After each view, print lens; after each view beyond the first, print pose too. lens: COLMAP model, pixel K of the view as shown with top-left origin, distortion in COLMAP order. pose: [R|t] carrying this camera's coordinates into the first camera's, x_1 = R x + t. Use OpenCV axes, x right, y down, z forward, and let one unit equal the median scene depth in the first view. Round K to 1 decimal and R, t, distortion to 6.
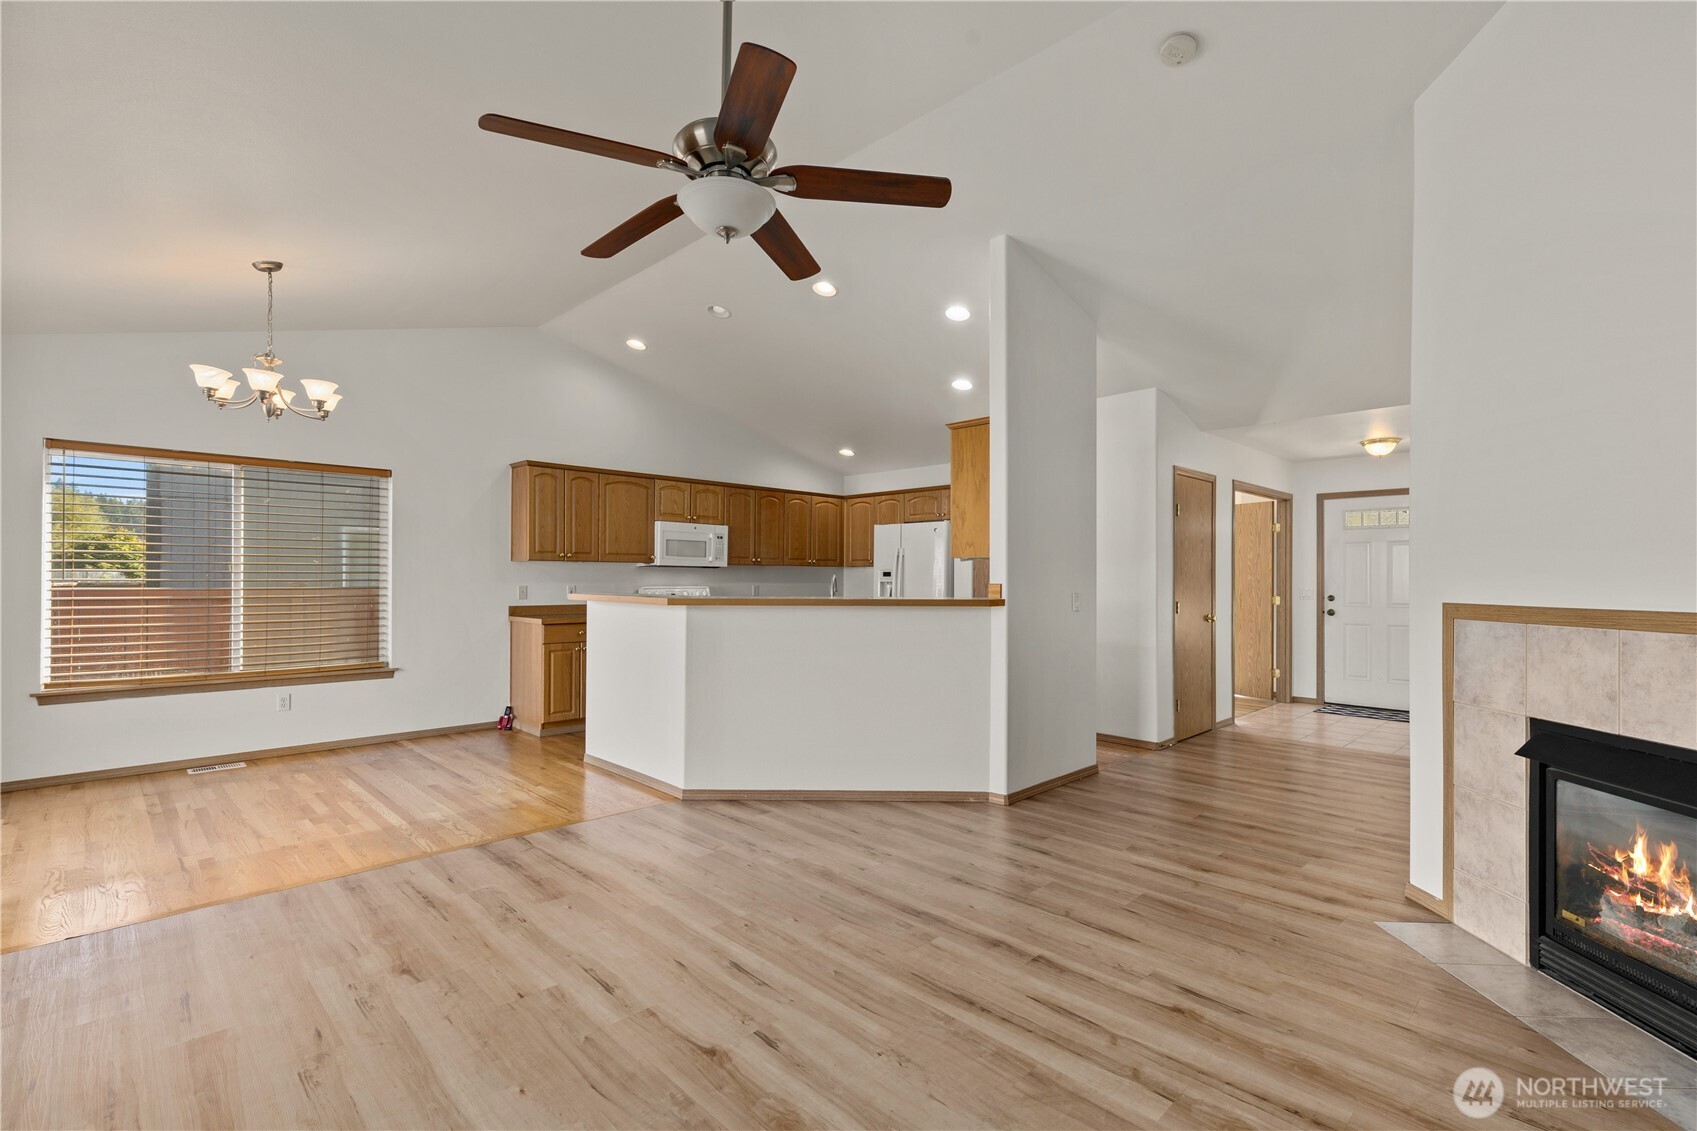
lens RADIAL K [[765.1, 0, 839.1], [0, 765.1, 571.4], [0, 0, 1]] dist [0.012276, -0.002958]
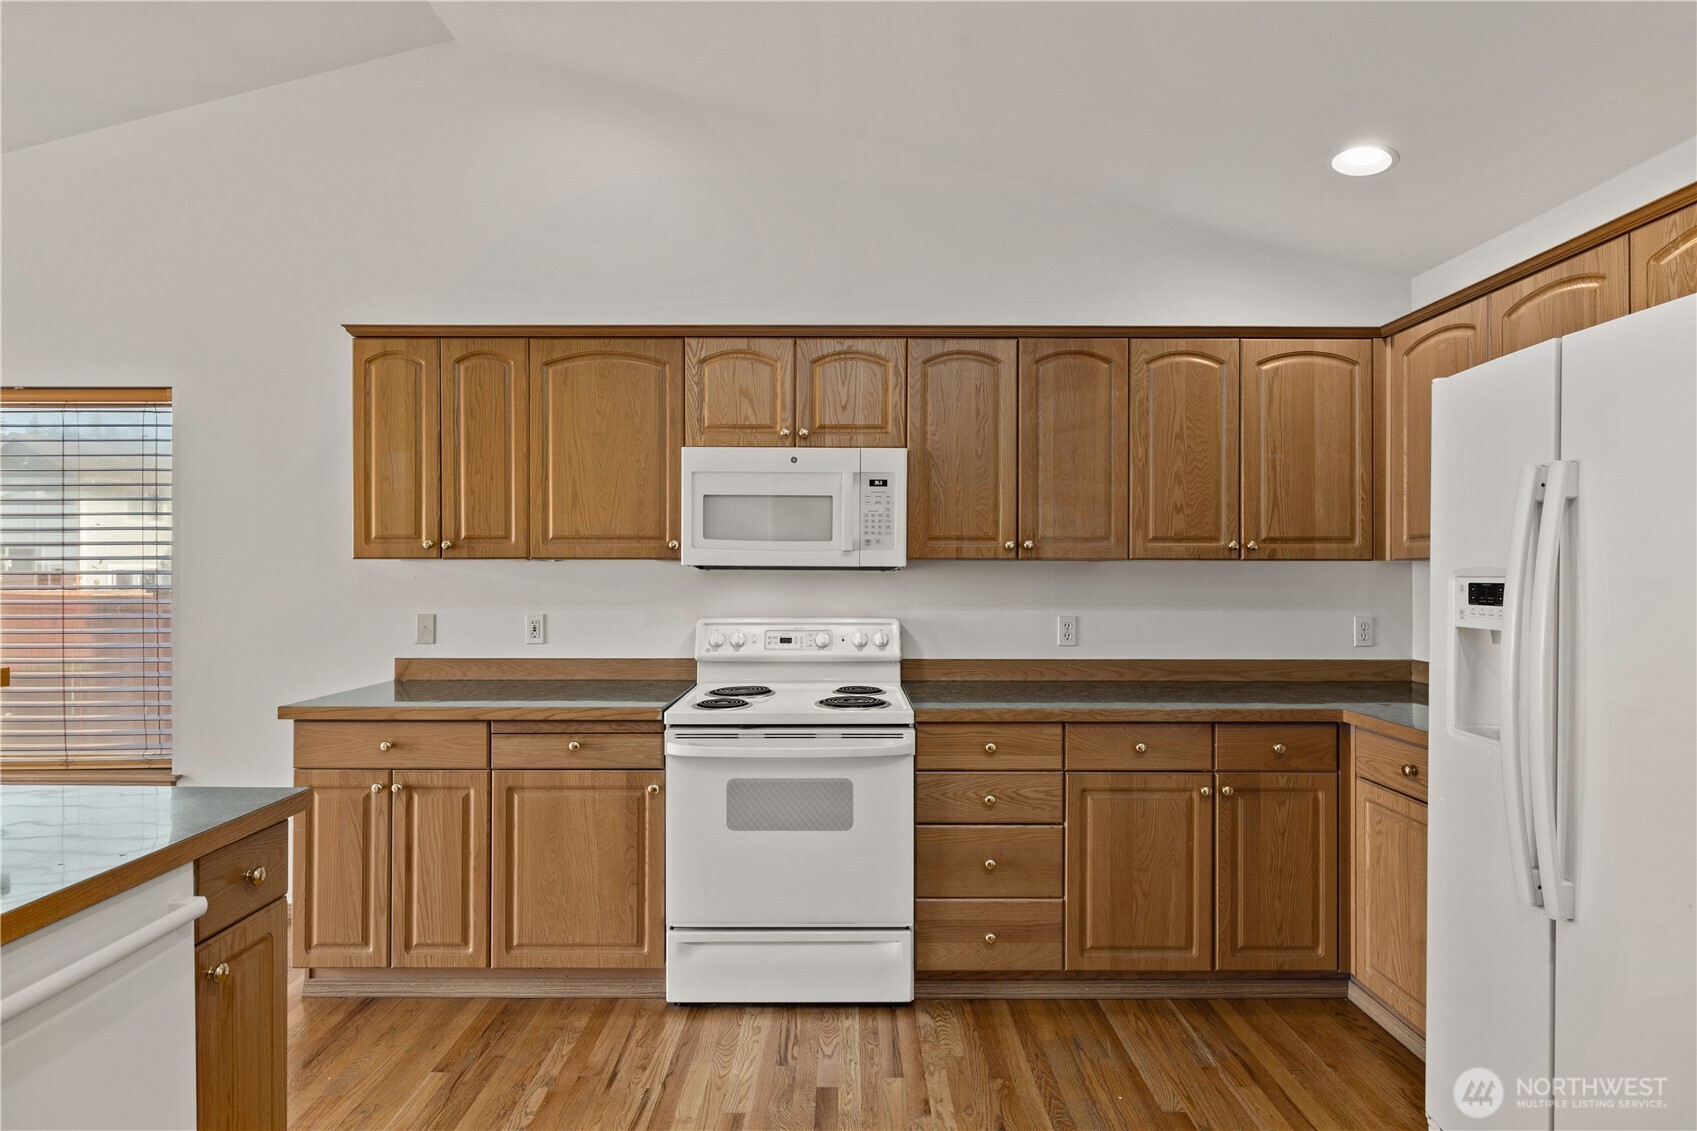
lens RADIAL K [[833.4, 0, 844.3], [0, 833.4, 570.5], [0, 0, 1]] dist [0.003212, -0.001548]
pose [[0.717681, -0.006036, -0.696345, 0.156905], [0.008937, 0.999960, 0.000543, -0.007544], [0.696314, -0.006612, 0.717707, 1.155312]]
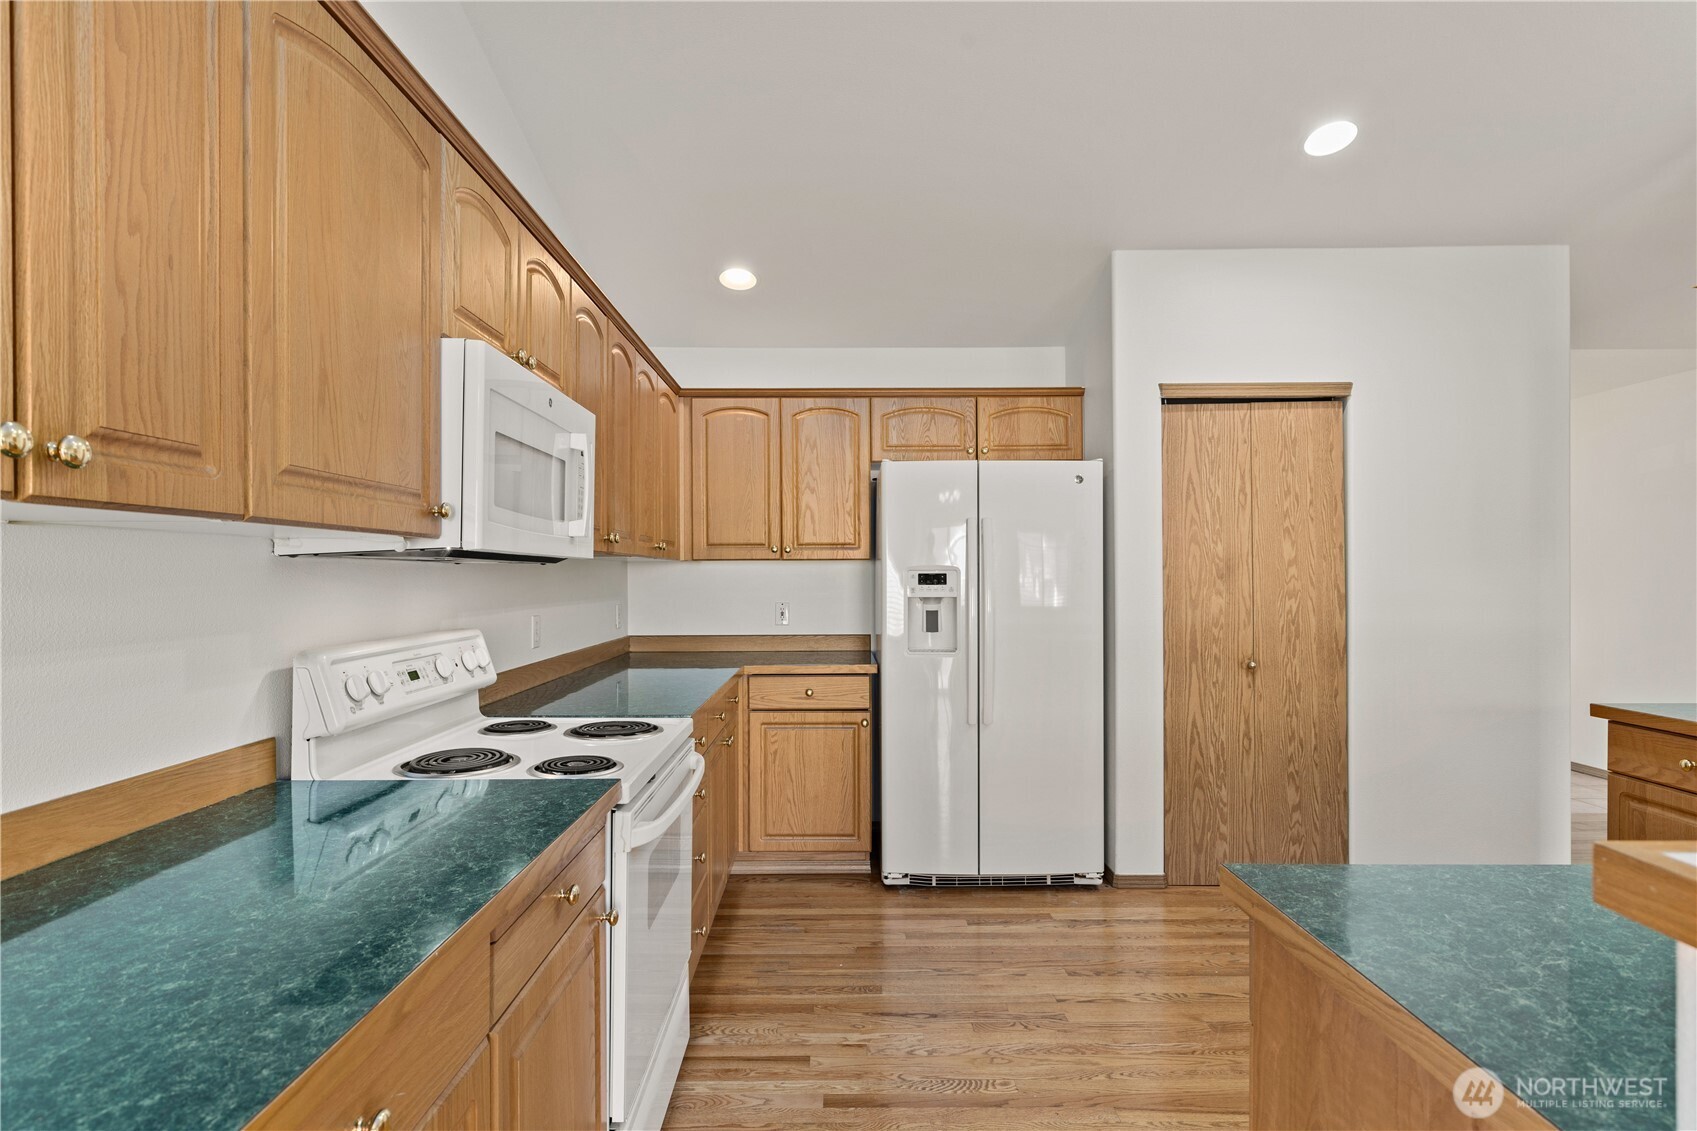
lens RADIAL K [[866.3, 0, 843.6], [0, 866.3, 575.4], [0, 0, 1]] dist [0.003878, -0.002506]
pose [[0.692391, -0.006199, 0.721496, -0.508939], [-0.002246, 0.999940, 0.010747, -0.005531], [-0.721519, -0.009062, 0.692335, 1.154019]]
